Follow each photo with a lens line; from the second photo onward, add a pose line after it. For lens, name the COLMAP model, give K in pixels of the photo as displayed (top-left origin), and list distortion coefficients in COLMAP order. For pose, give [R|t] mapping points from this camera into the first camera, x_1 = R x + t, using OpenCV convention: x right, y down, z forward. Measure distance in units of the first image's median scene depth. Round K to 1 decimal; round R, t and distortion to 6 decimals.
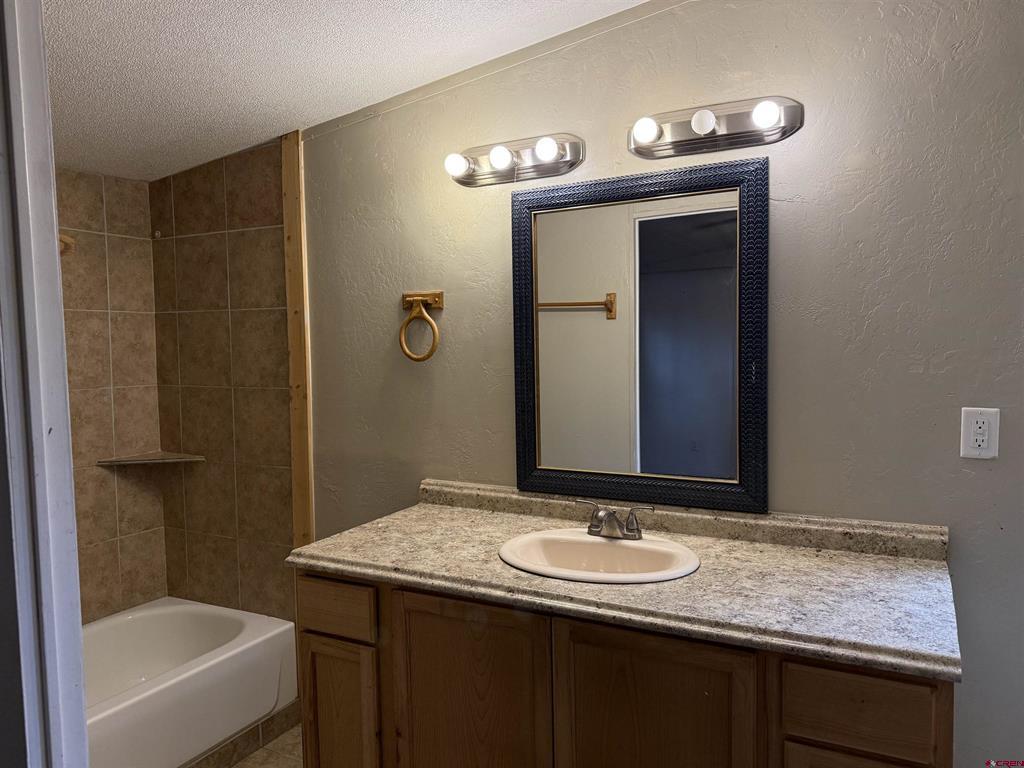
lens RADIAL K [[723.7, 0, 514.9], [0, 723.7, 388.1], [0, 0, 1]] dist [0.070147, -0.074435]
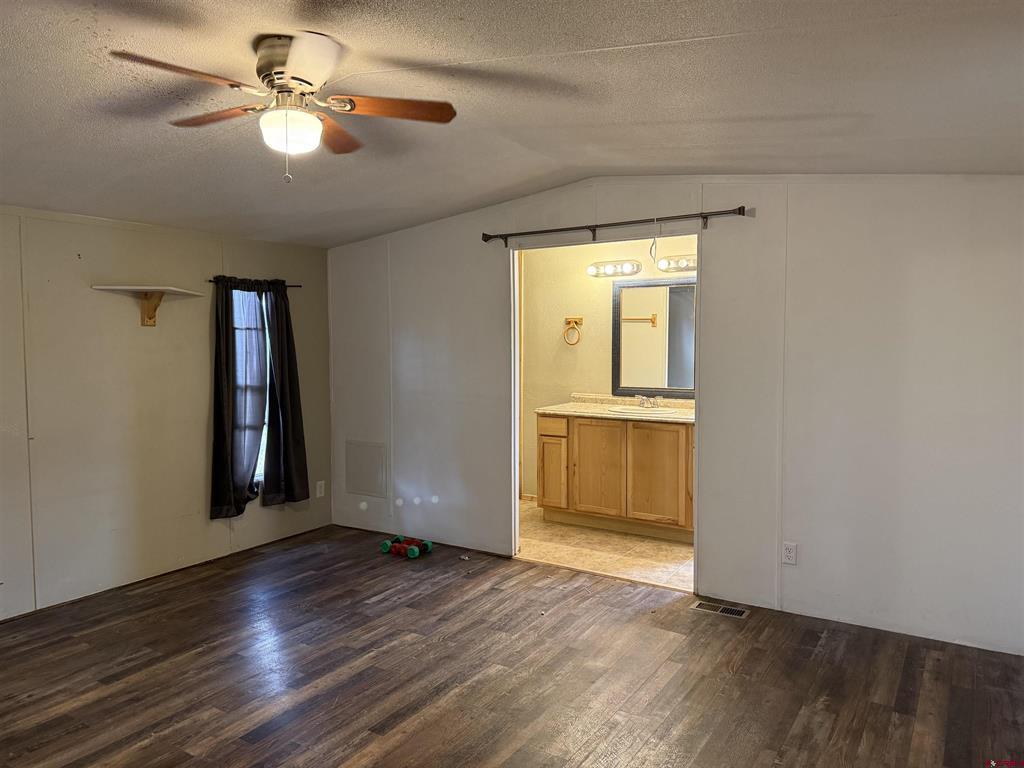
lens RADIAL K [[723.7, 0, 509.1], [0, 723.7, 380.1], [0, 0, 1]] dist [0.070147, -0.074435]
pose [[0.996001, 0.023593, -0.086172, -0.144199], [-0.023720, 0.999719, -0.000439, 0.098616], [0.086138, 0.002481, 0.996280, -1.643805]]
